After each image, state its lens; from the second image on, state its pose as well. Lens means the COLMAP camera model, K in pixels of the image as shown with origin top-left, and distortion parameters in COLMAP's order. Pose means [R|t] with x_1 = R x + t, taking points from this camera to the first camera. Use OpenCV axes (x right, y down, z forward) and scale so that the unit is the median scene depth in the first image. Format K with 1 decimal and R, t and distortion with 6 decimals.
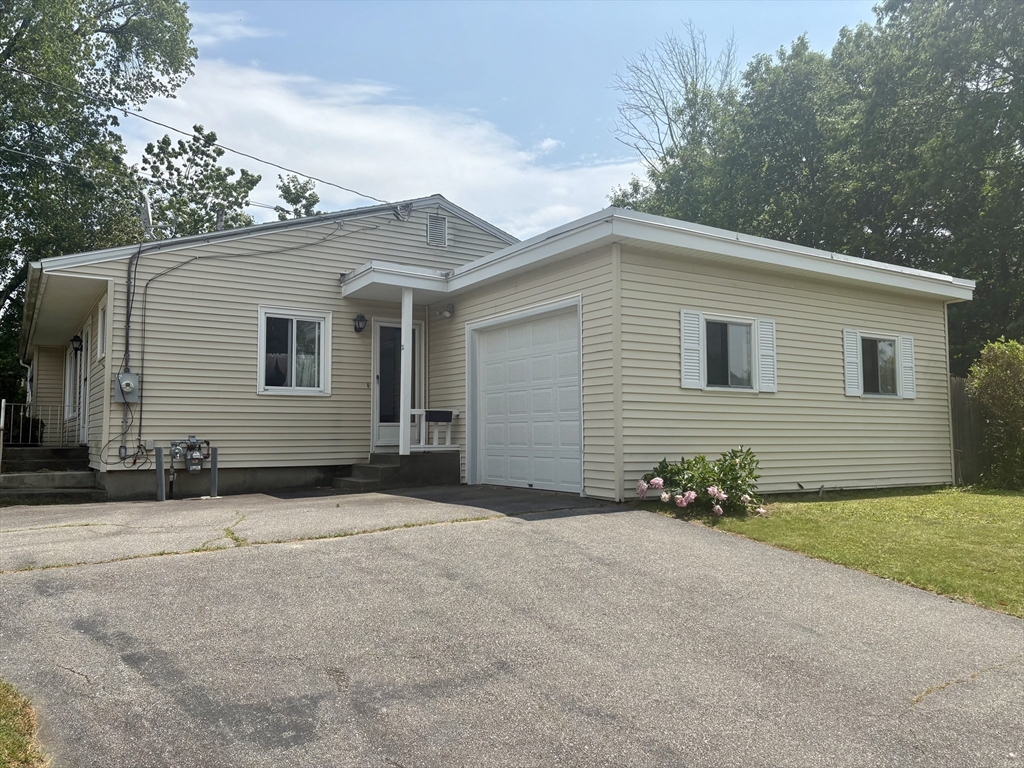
lens RADIAL K [[781.7, 0, 512.0], [0, 781.7, 384.0], [0, 0, 1]] dist [0.041810, -0.001858]
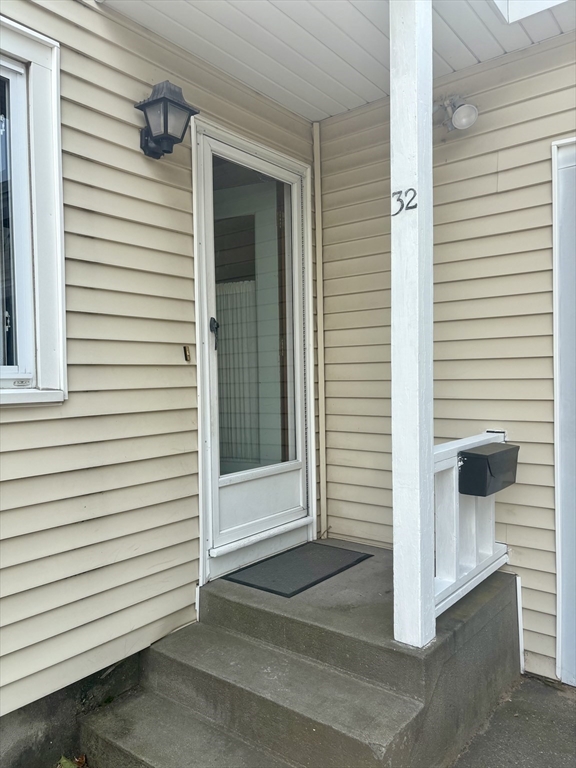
lens RADIAL K [[586.2, 0, 288.0], [0, 586.2, 384.0], [0, 0, 1]] dist [0.041810, -0.001858]
pose [[0.945469, -0.016616, 0.325288, -0.220762], [-0.008957, 0.996994, 0.076961, -0.003989], [-0.325589, -0.075678, 0.942478, 0.788124]]
